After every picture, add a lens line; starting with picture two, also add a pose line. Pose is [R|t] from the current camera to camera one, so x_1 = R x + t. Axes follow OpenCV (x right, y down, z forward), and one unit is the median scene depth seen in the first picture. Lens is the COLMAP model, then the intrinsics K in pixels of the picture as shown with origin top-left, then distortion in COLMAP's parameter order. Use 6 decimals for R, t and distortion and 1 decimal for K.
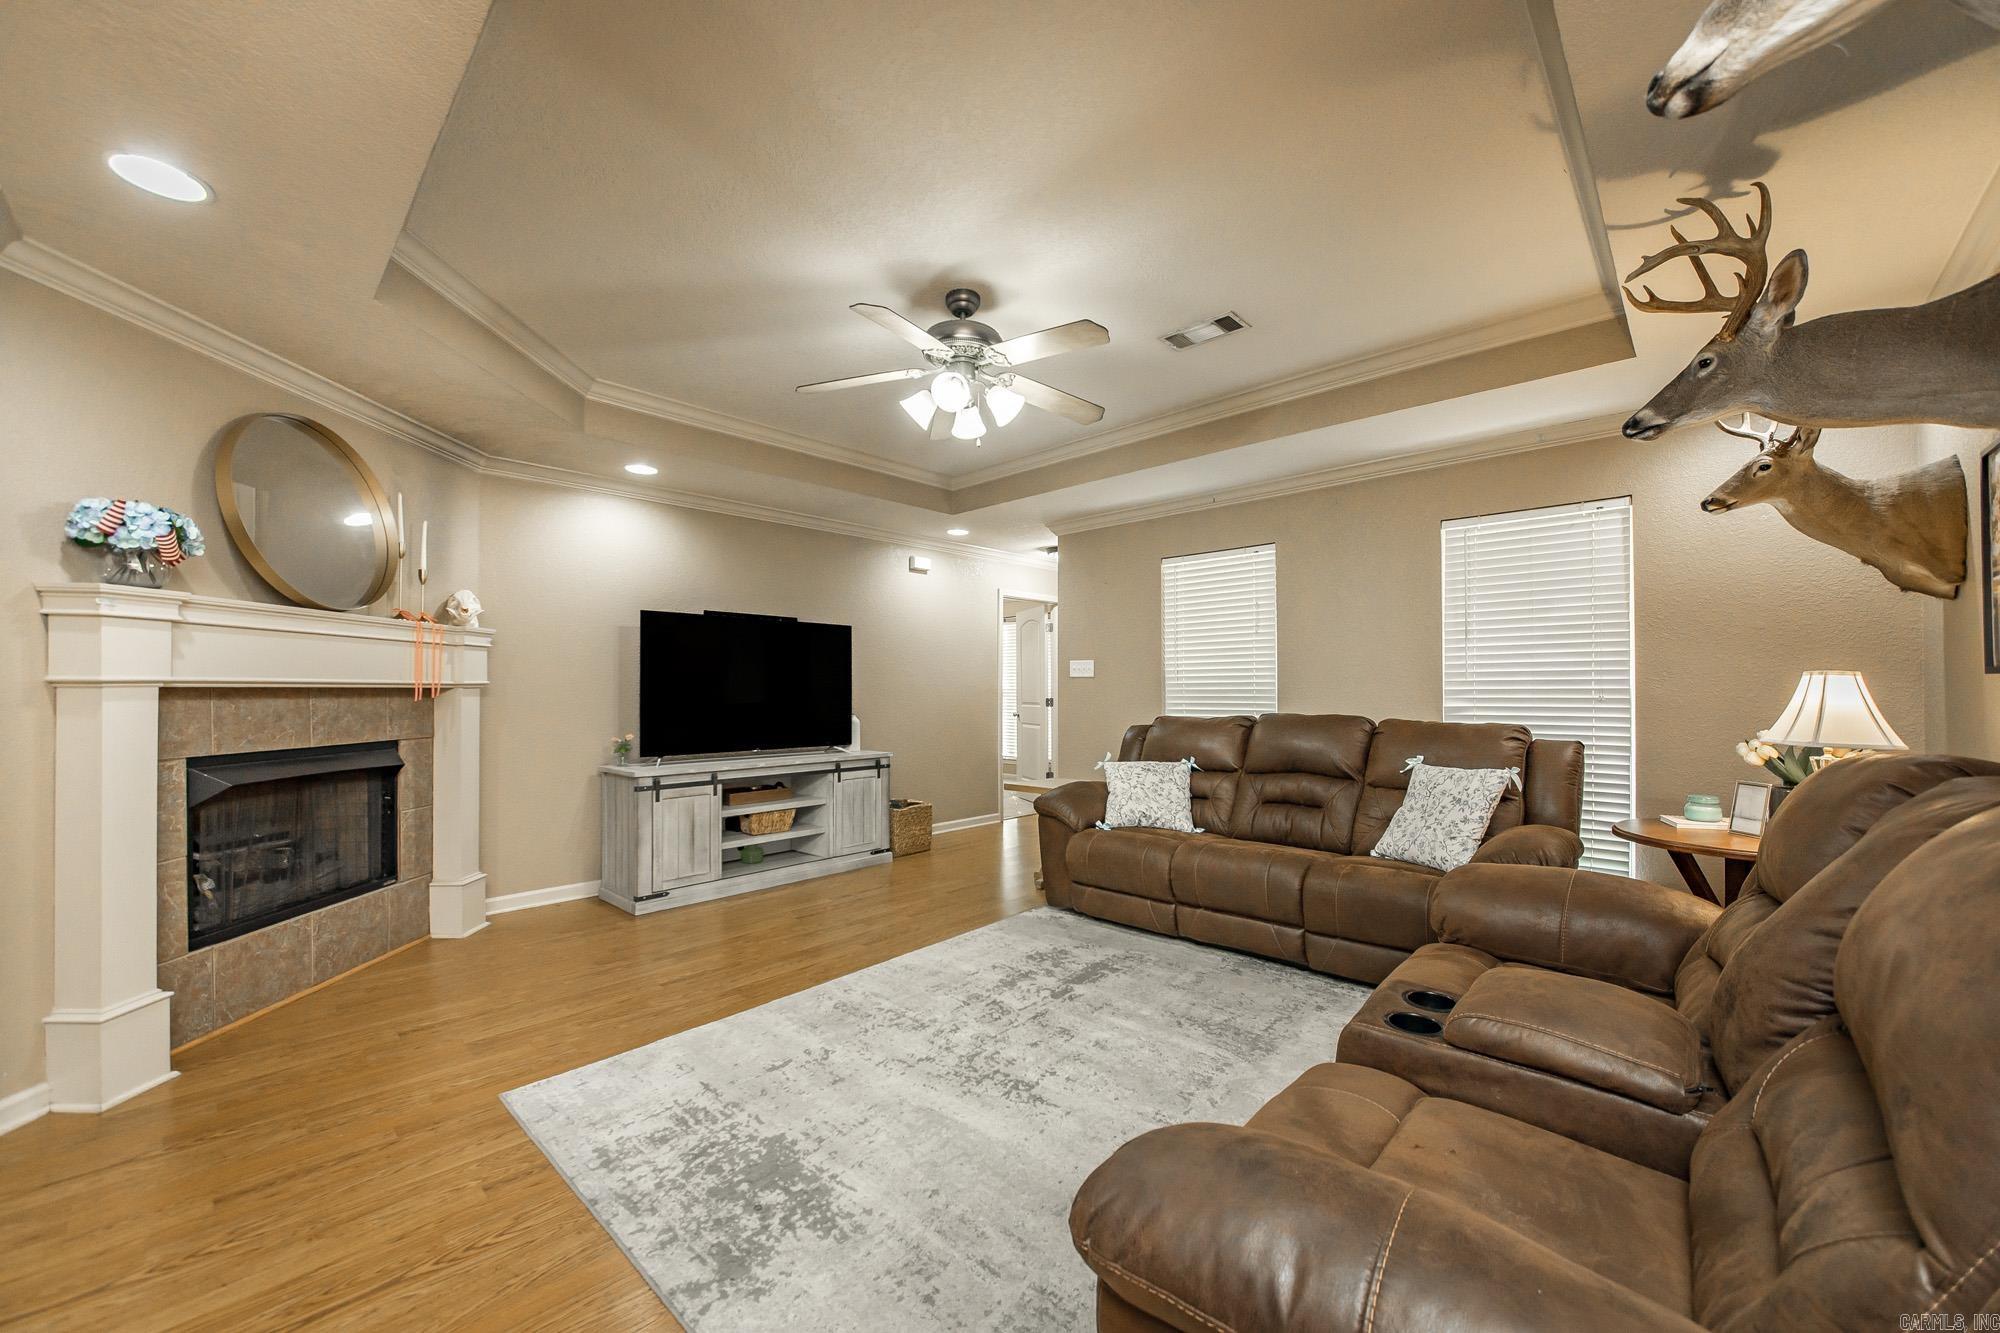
lens RADIAL K [[781.1, 0, 1001.7], [0, 781.1, 679.8], [0, 0, 1]] dist [-0.001498, -0.023231]
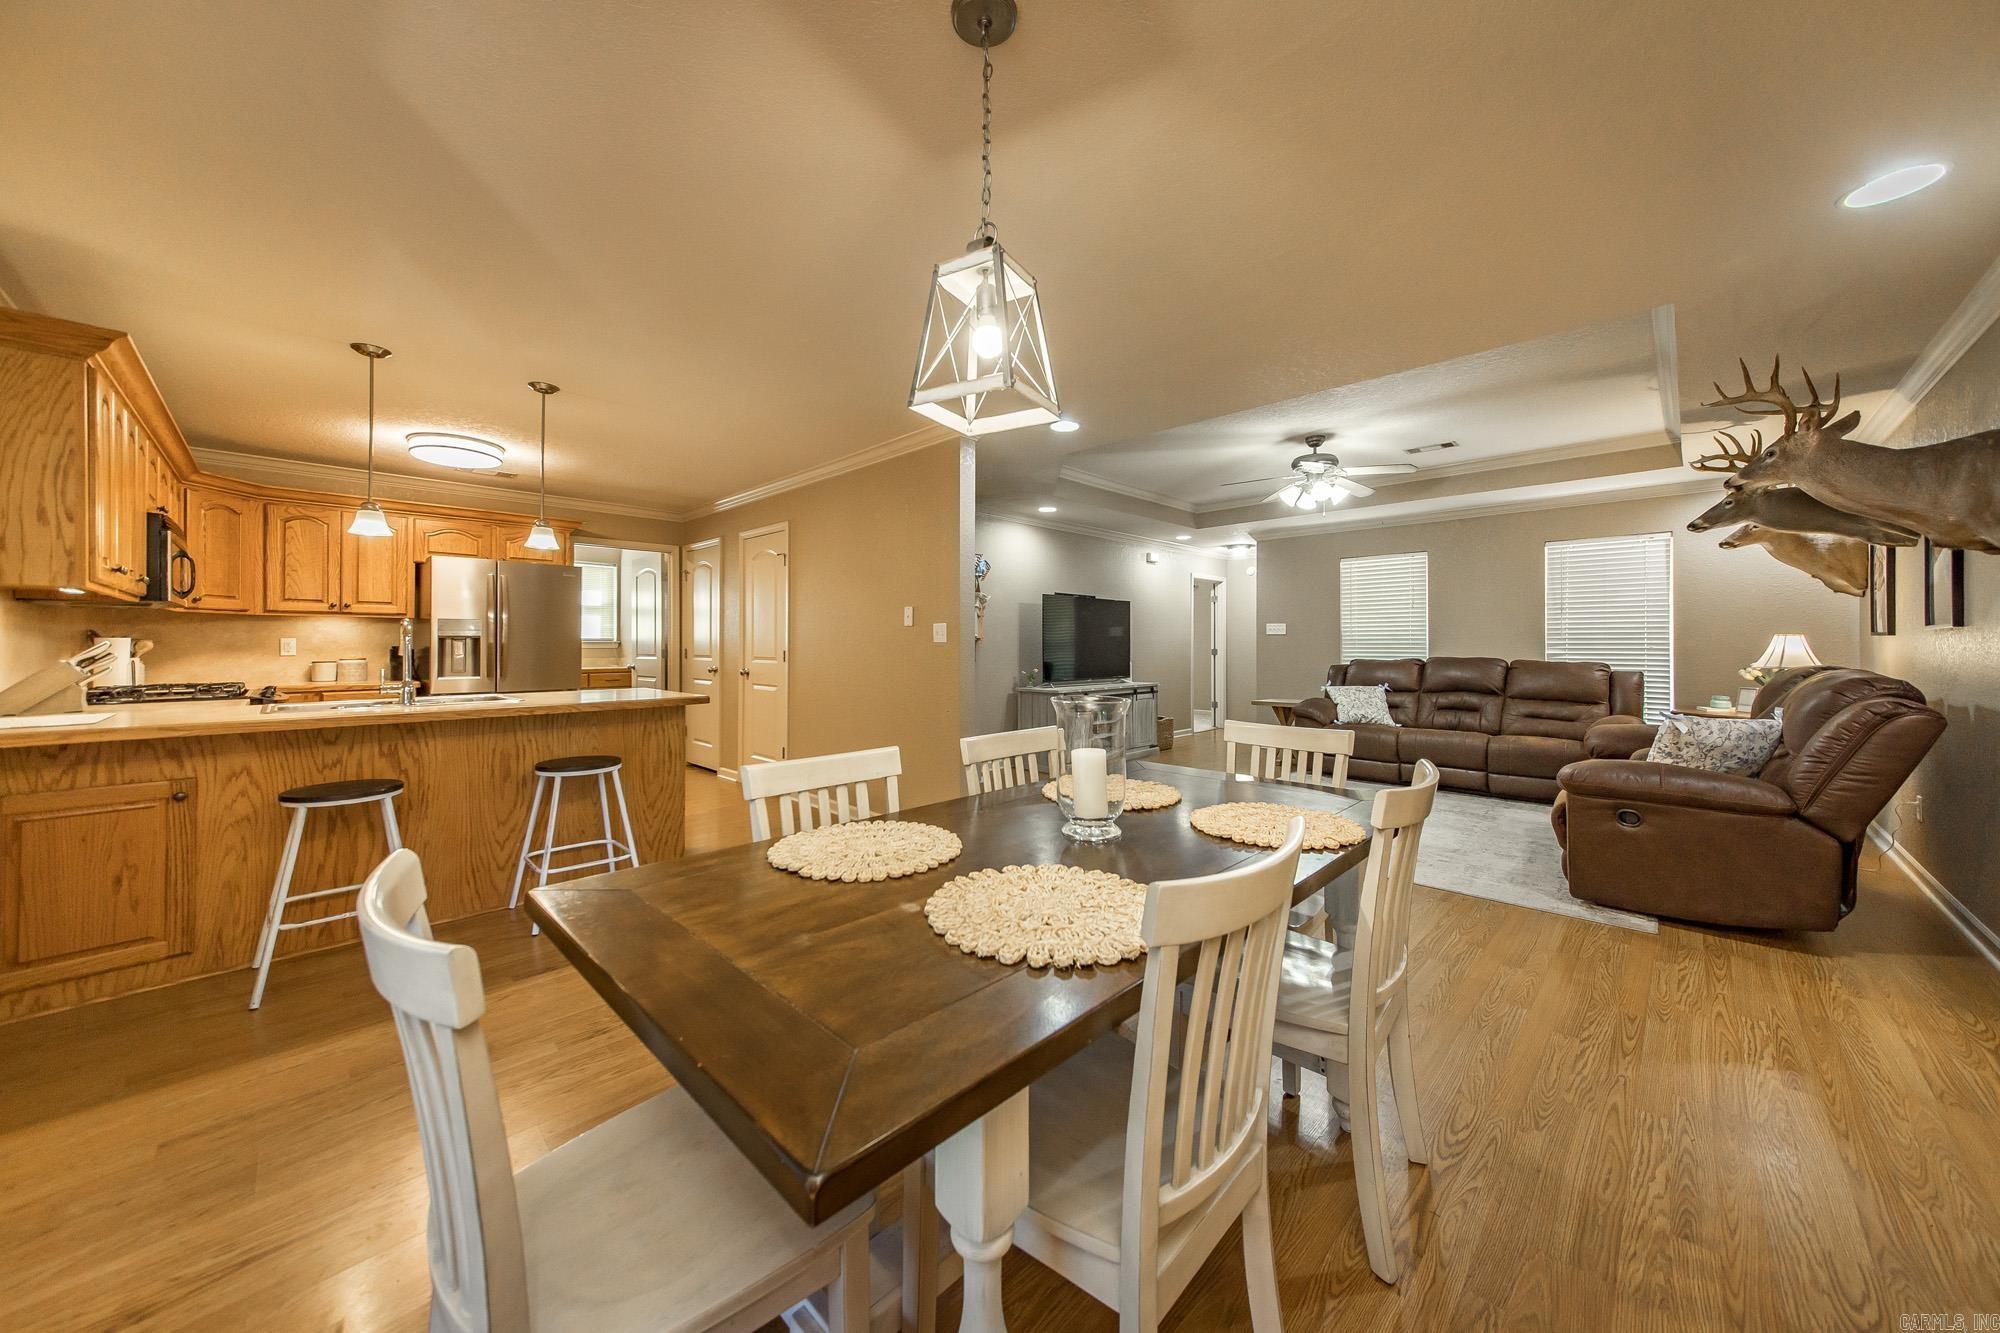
lens RADIAL K [[704.3, 0, 1003.0], [0, 704.3, 637.9], [0, 0, 1]] dist [0.001613, 0.000134]
pose [[0.999674, 0.003765, -0.025251, -0.626922], [-0.003653, 0.999983, 0.004468, -0.000906], [0.025267, -0.004375, 0.999671, -0.611081]]
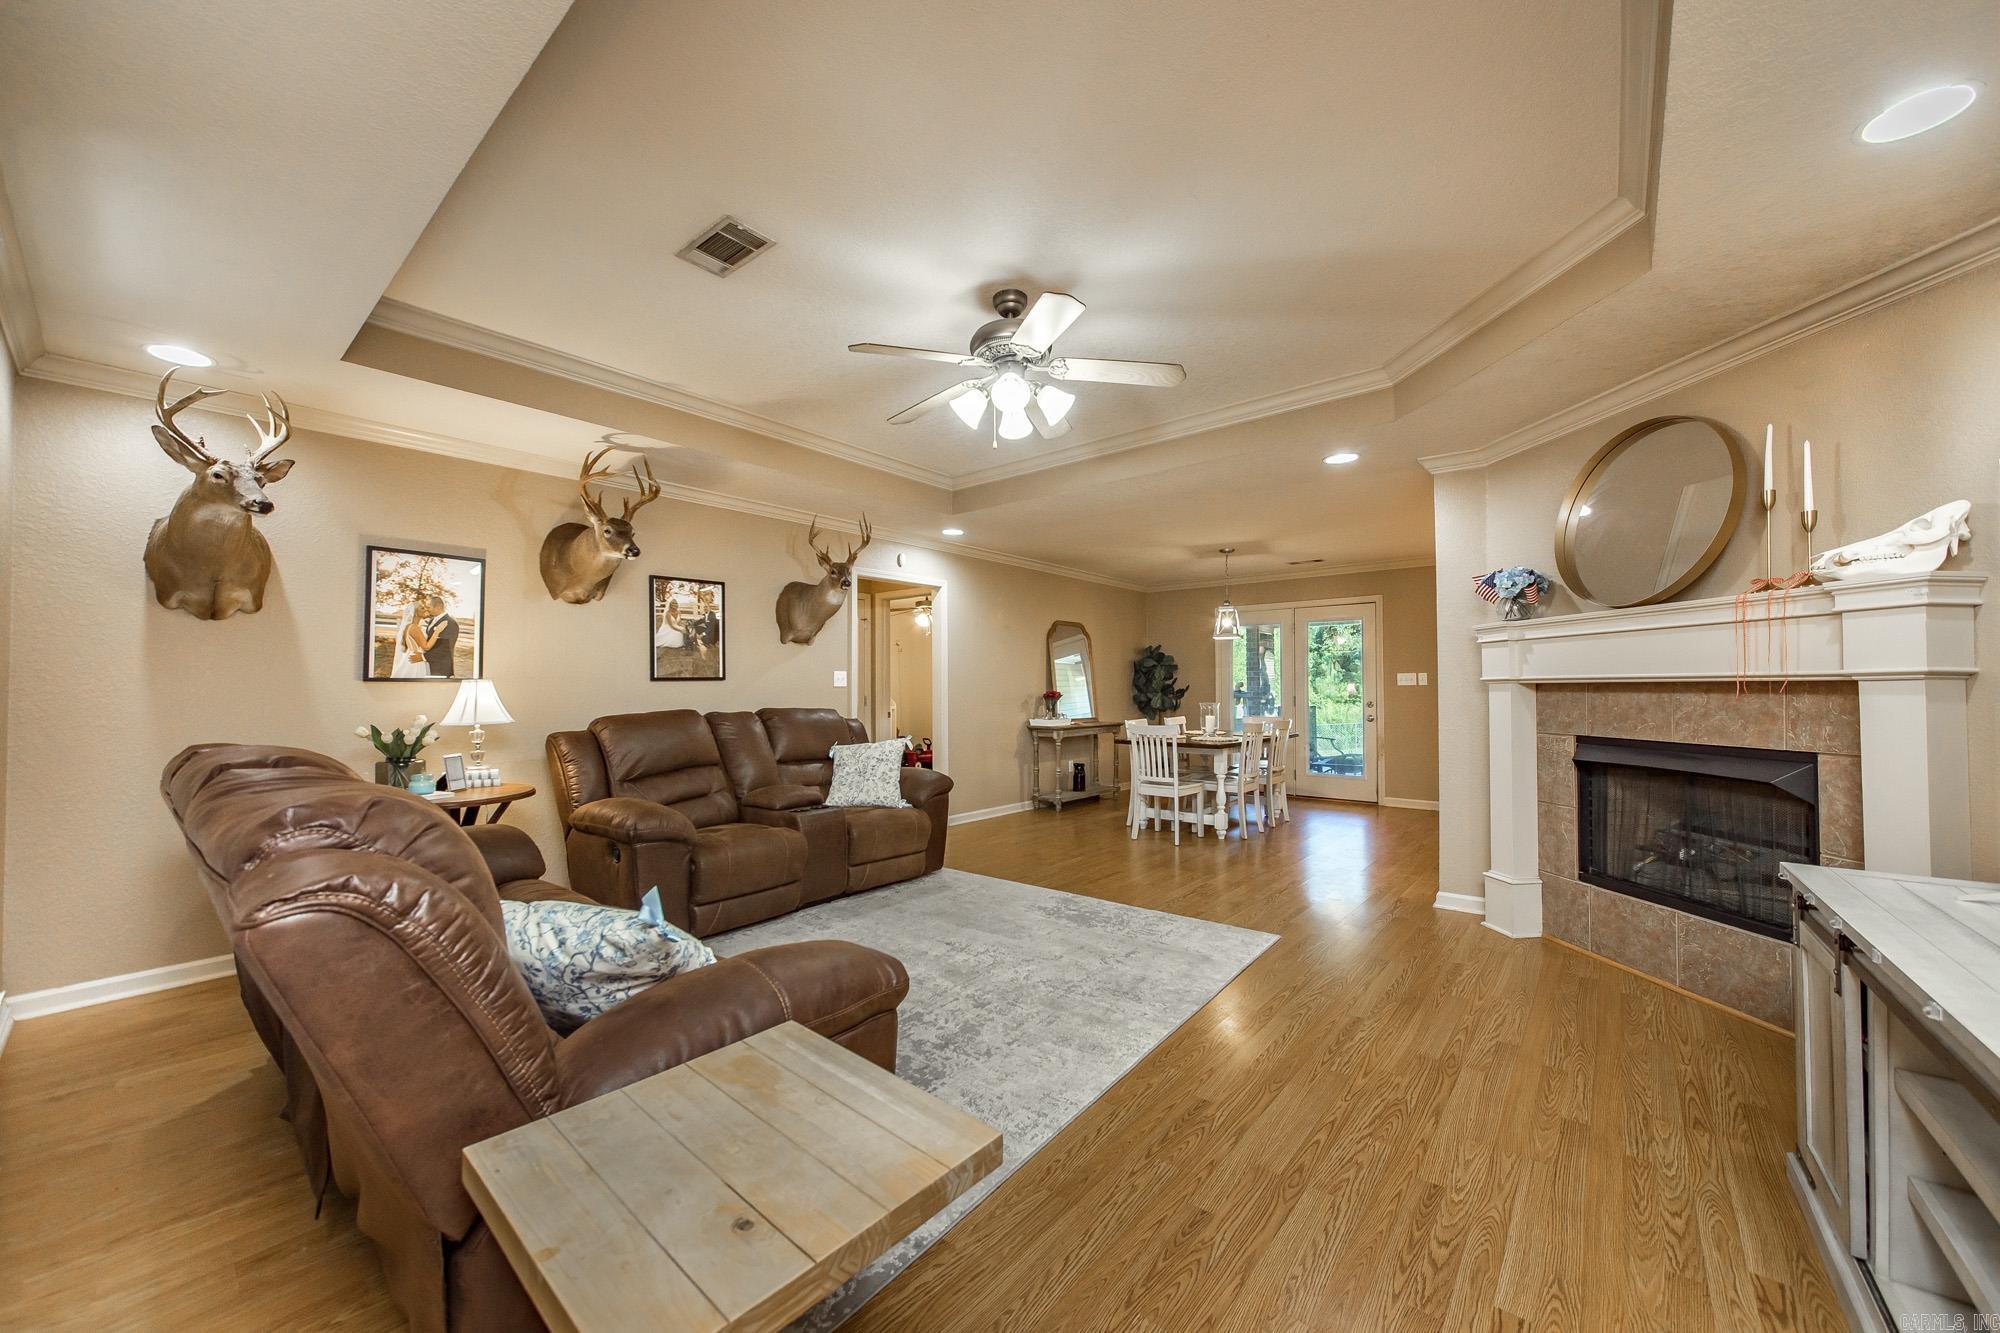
lens RADIAL K [[718.9, 0, 1000.0], [0, 718.9, 666.5], [0, 0, 1]] dist [-0.042649, -0.000065]
pose [[-0.998013, 0.002696, -0.062952, 0.020550], [0.005338, 0.999110, -0.041842, 0.019856], [0.062783, -0.042095, -0.997139, 1.590008]]
